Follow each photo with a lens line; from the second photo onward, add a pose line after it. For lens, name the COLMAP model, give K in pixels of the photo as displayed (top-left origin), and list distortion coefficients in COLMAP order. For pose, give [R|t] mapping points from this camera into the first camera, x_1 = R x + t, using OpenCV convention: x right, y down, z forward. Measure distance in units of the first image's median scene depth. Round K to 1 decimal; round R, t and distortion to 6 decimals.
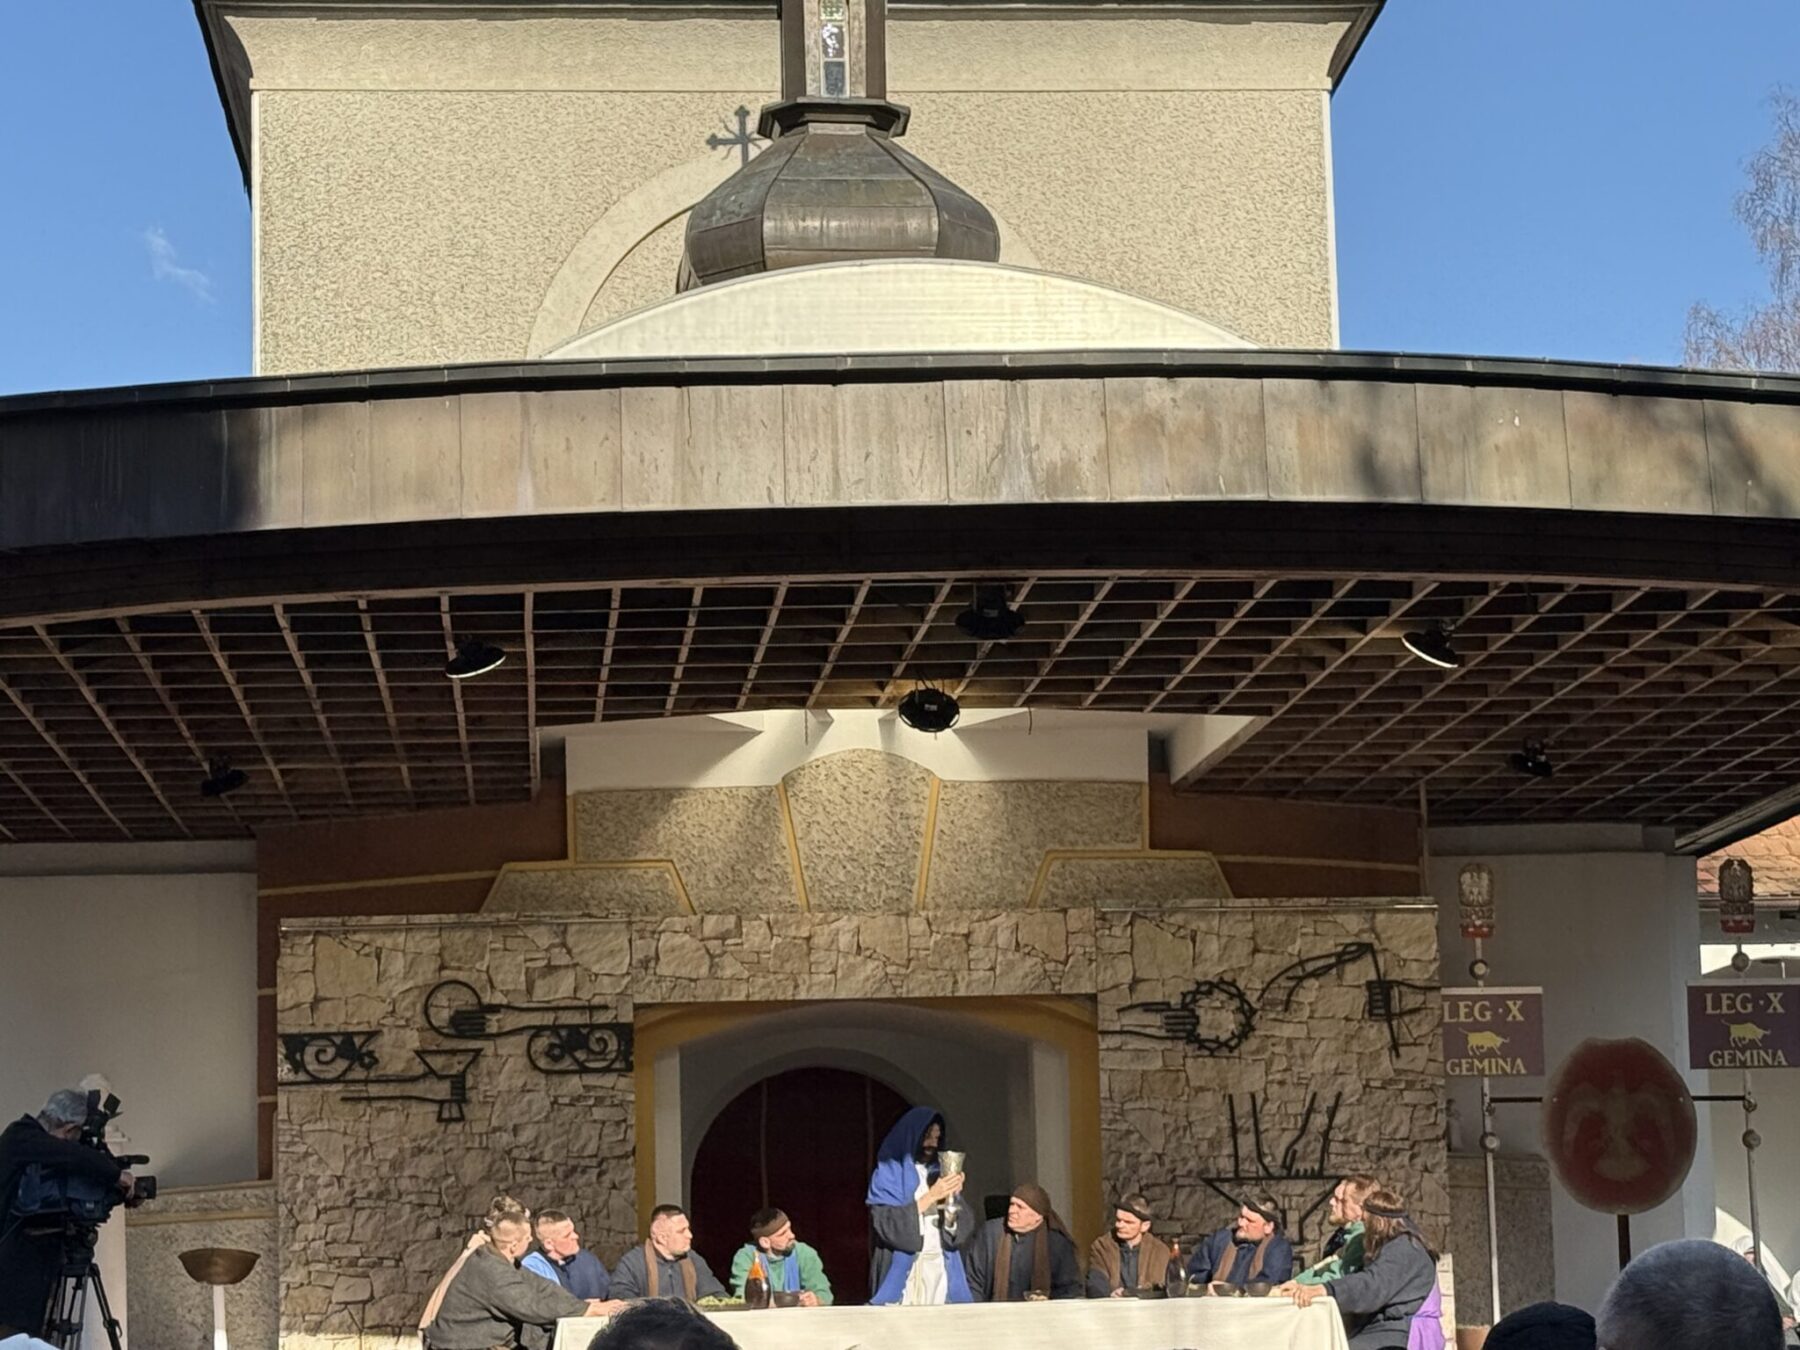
lens RADIAL K [[4214.4, 0, 900.0], [0, 4214.4, 675.0], [0, 0, 1]] dist [0.105288, 0.573373]
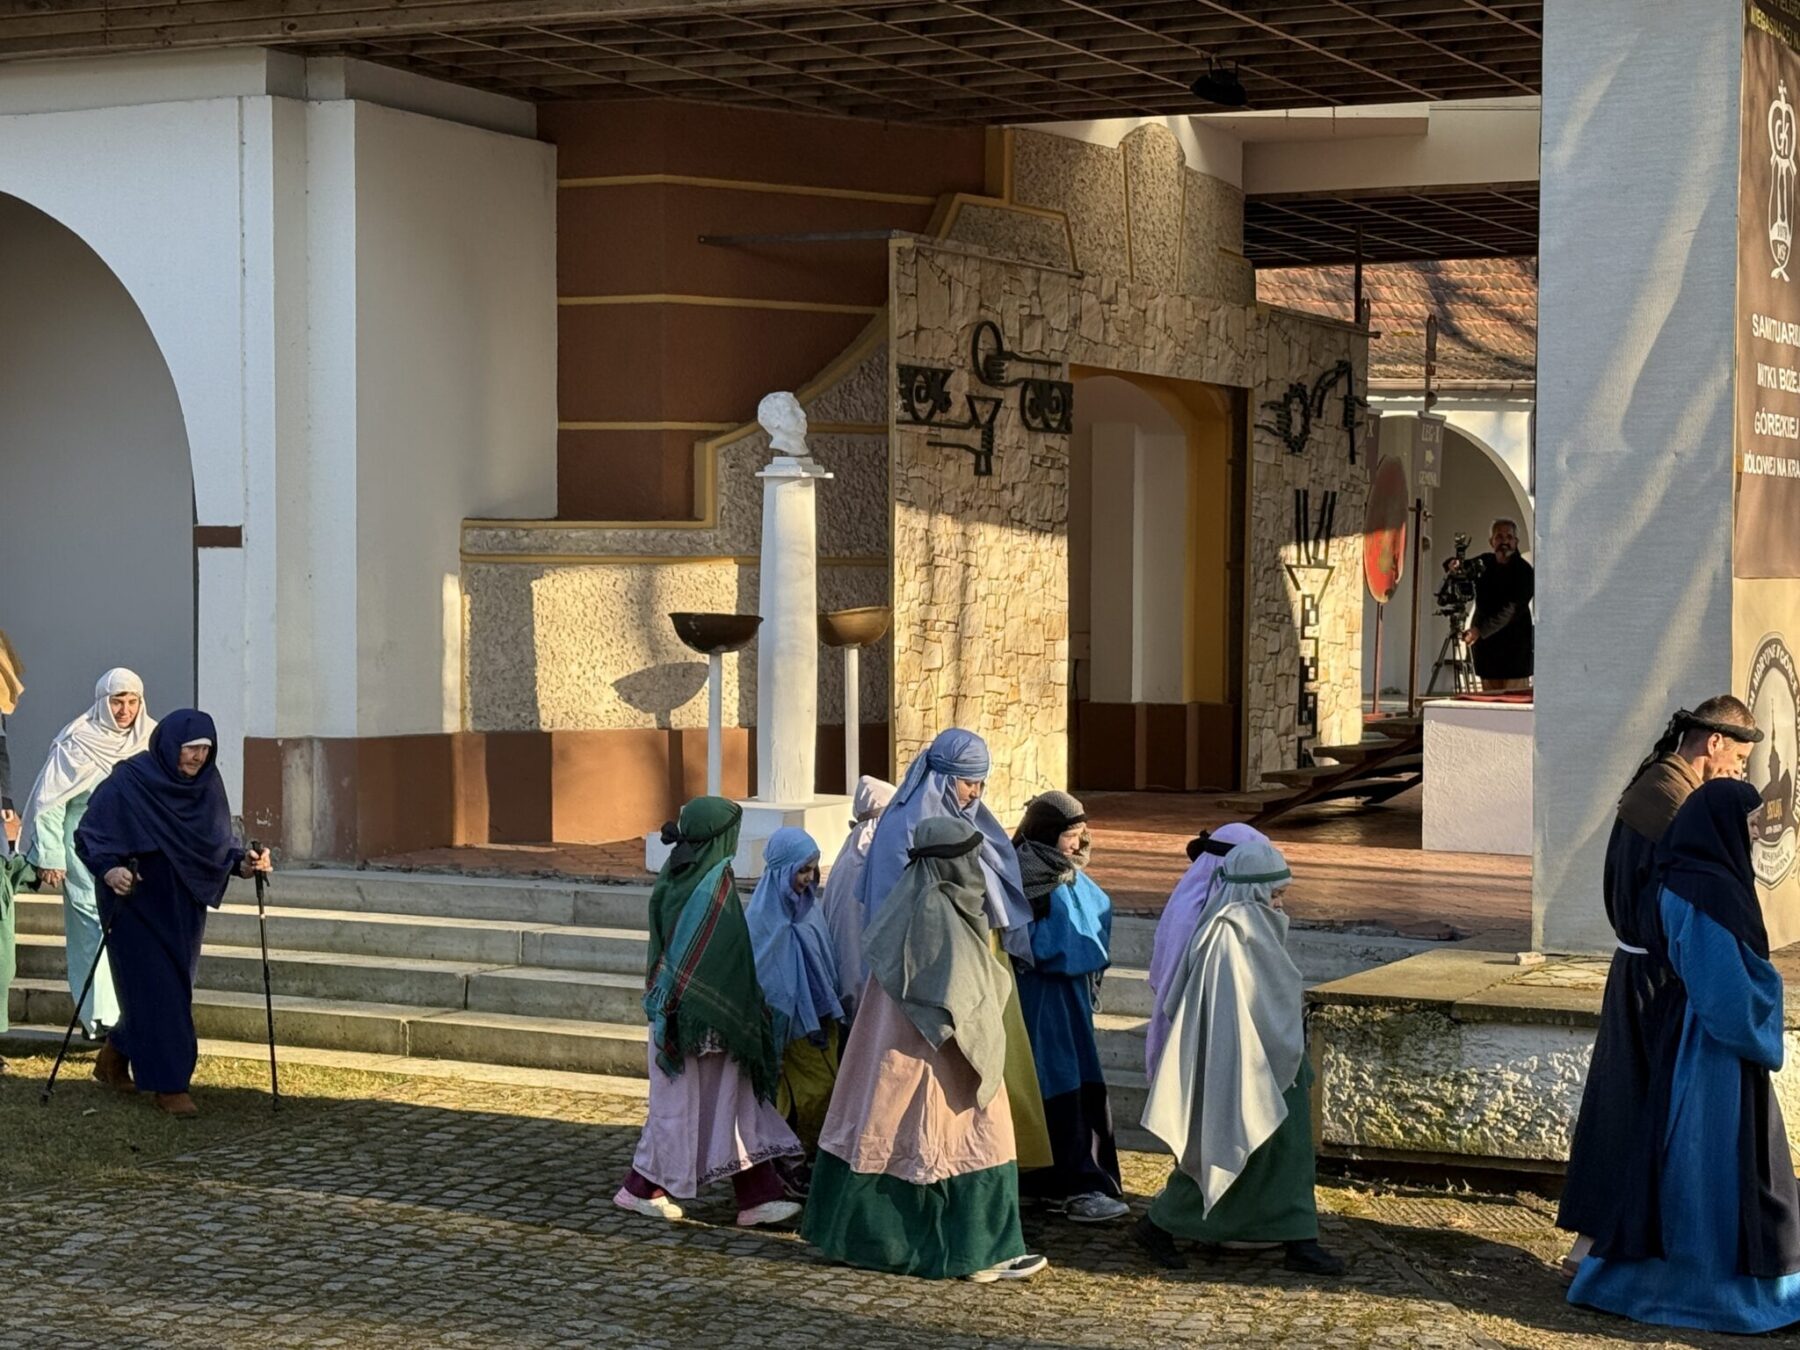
lens RADIAL K [[3354.9, 0, 900.0], [0, 3354.9, 675.0], [0, 0, 1]] dist [-0.003966, -0.001378]
pose [[0.523475, 0.006050, 0.852019, -0.733143], [-0.151566, 0.984688, 0.086129, 0.088193], [-0.838452, -0.174223, 0.516377, 0.629795]]
